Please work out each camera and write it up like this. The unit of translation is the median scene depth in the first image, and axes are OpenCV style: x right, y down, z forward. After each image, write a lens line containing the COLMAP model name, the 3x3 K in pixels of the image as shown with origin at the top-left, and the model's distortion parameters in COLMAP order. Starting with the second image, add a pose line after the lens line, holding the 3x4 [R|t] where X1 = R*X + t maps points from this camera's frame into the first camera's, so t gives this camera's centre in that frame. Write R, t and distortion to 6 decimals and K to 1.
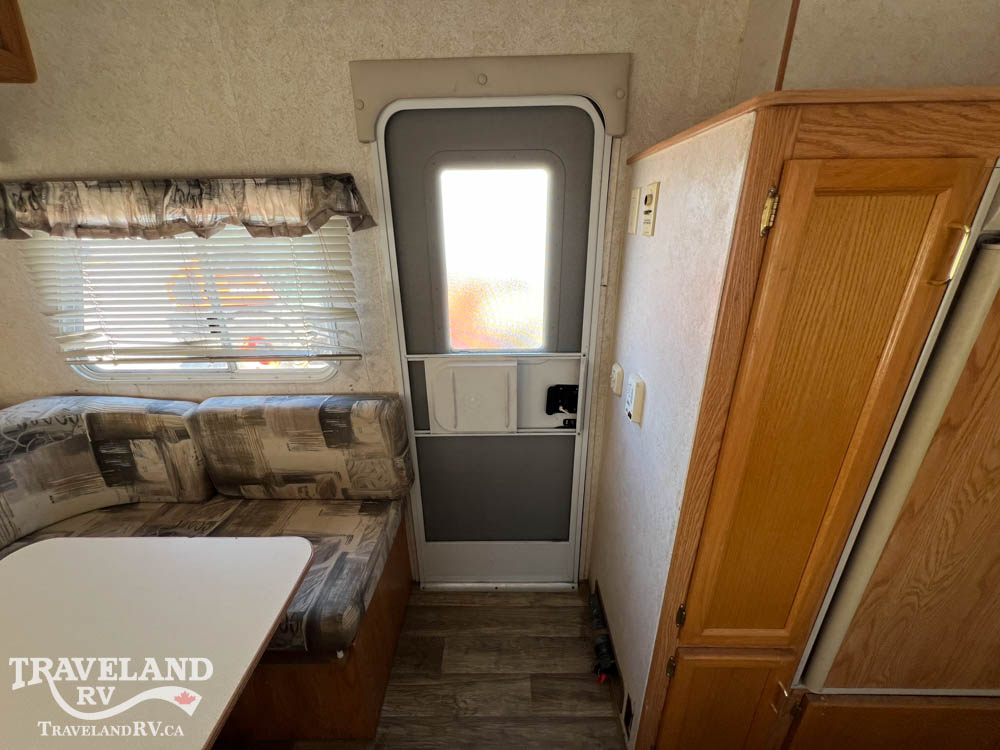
lens RADIAL K [[400.5, 0, 497.4], [0, 400.5, 372.9], [0, 0, 1]] dist [-0.000777, 0.000349]
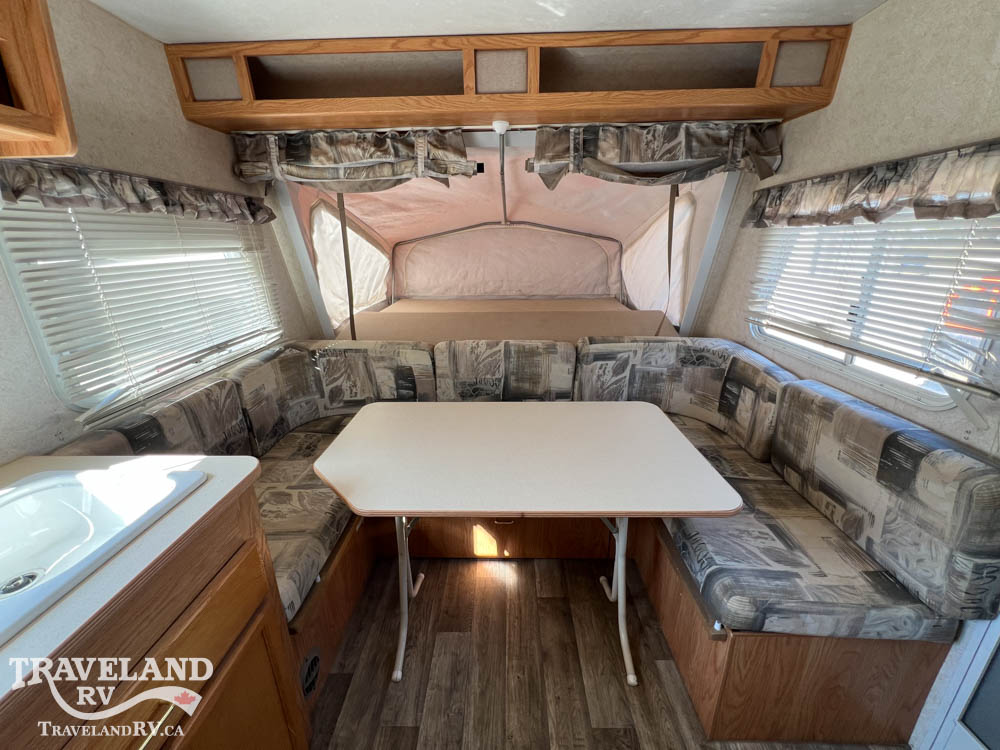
lens RADIAL K [[400.5, 0, 497.4], [0, 400.5, 372.9], [0, 0, 1]] dist [-0.000777, 0.000349]
pose [[-0.013835, 0.322900, -0.946332, 0.311555], [-0.345066, 0.886738, 0.307610, 0.009671], [0.938476, 0.330803, 0.099154, 0.134414]]
